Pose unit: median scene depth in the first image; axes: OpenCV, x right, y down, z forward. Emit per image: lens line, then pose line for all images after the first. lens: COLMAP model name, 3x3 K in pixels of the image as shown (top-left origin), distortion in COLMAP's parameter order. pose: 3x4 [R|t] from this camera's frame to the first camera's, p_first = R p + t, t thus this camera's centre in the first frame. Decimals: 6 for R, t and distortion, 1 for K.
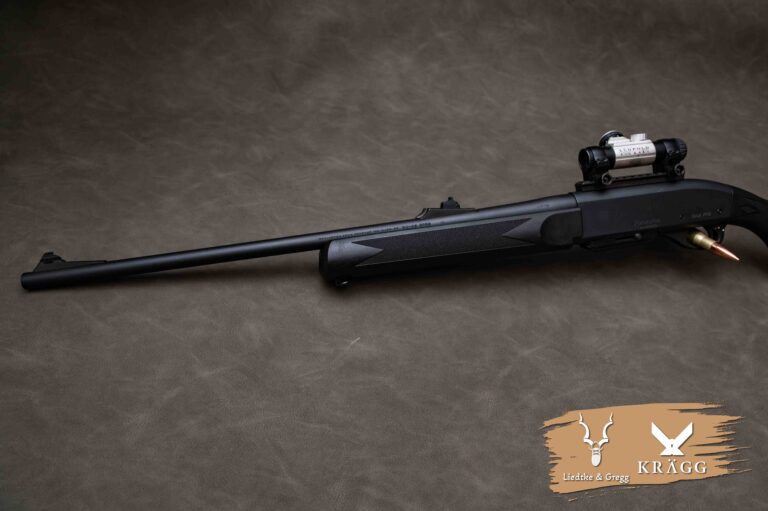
lens RADIAL K [[529.9, 0, 385.4], [0, 529.9, 256.9], [0, 0, 1]] dist [-0.124222, 0.066135]
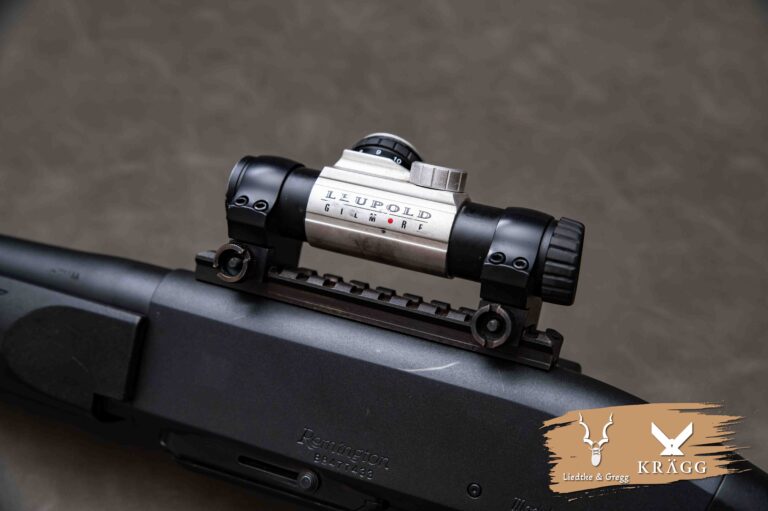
lens RADIAL K [[982.8, 0, 382.0], [0, 982.8, 260.5], [0, 0, 1]] dist [-0.011286, 0.000000]
pose [[0.835581, 0.339871, -0.431616, 0.724787], [-0.351725, 0.934490, 0.054935, -0.206512], [0.422011, 0.105907, 0.900383, 0.482295]]
